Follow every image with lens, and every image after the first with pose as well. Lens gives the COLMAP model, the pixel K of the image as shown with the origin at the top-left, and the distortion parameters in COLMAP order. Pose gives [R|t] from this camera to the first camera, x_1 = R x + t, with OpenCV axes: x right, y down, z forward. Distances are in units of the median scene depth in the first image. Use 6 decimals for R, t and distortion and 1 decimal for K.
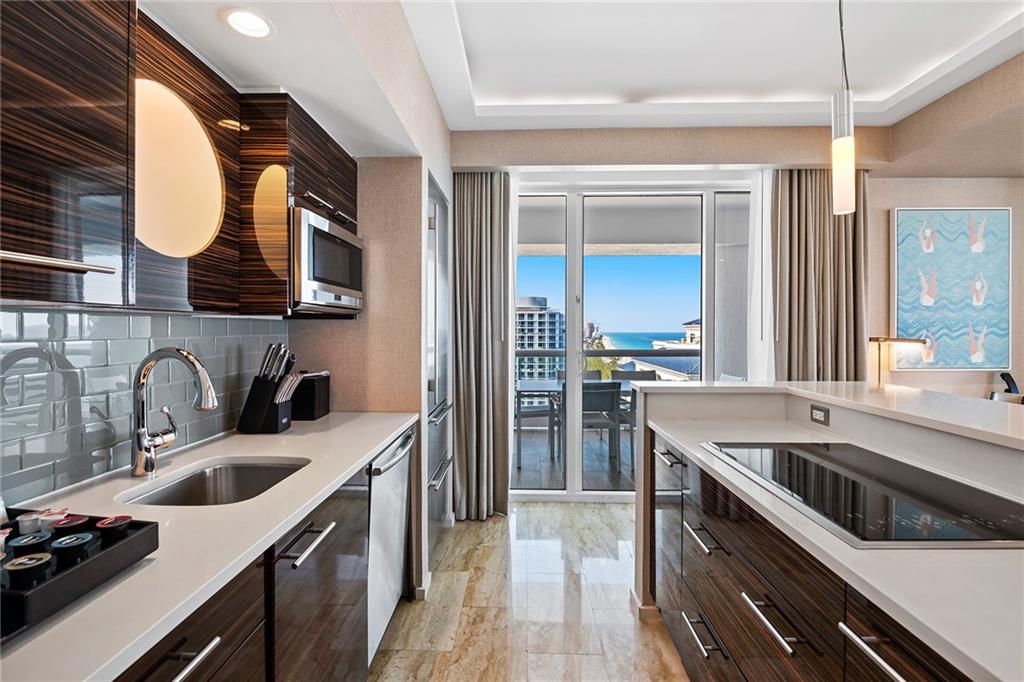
lens RADIAL K [[461.7, 0, 508.6], [0, 461.7, 334.5], [0, 0, 1]] dist [-0.017346, -0.000408]
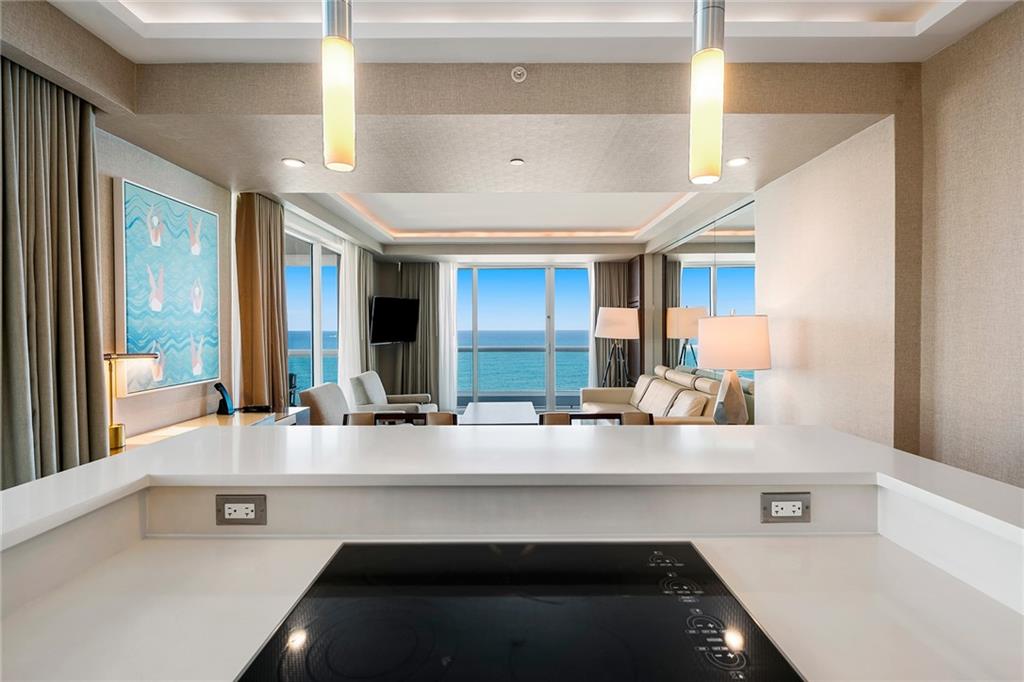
lens RADIAL K [[475.4, 0, 512.6], [0, 475.4, 332.0], [0, 0, 1]] dist [0.001075, -0.000585]
pose [[-0.033437, -0.006796, 0.999418, 0.051226], [0.013965, 0.999876, 0.007266, -0.023417], [-0.999343, 0.014199, -0.033338, 0.393512]]
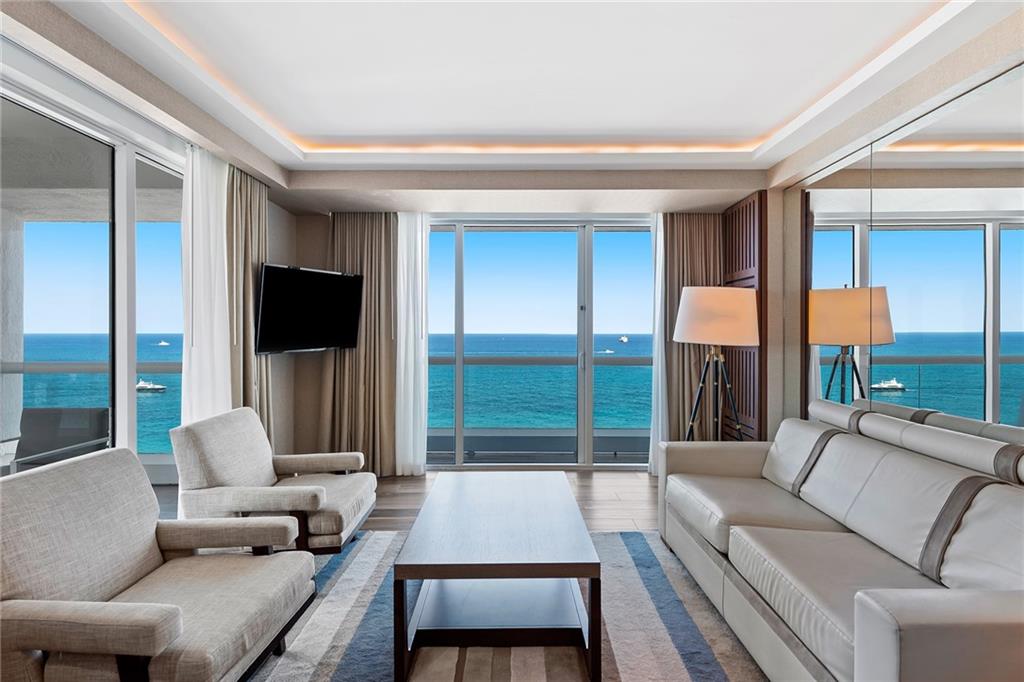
lens RADIAL K [[539.0, 0, 514.1], [0, 539.0, 337.6], [0, 0, 1]] dist [0.002323, -0.000032]
pose [[-0.031329, -0.011995, 0.999437, 0.841446], [0.008607, 0.999888, 0.012270, -0.010506], [-0.999472, 0.008986, -0.031222, 0.388236]]
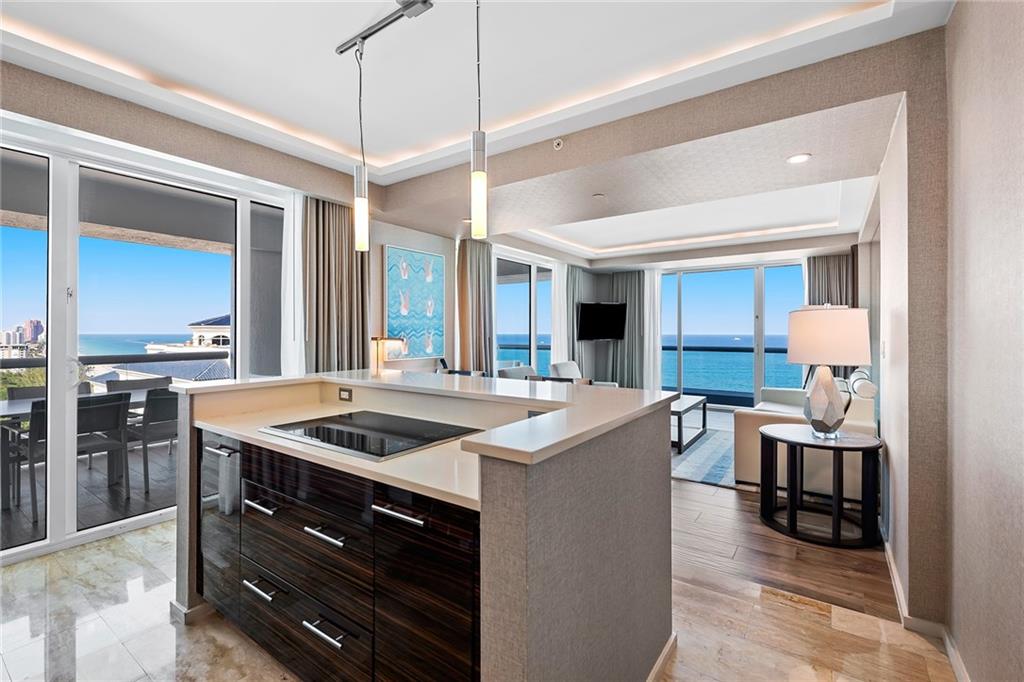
lens RADIAL K [[442.7, 0, 510.5], [0, 442.7, 332.3], [0, 0, 1]] dist [-0.002243, -0.000403]
pose [[0.550544, 0.001096, 0.834806, -0.077424], [0.007193, 0.999956, -0.006056, 0.002953], [-0.834775, 0.009339, 0.550512, -0.067071]]
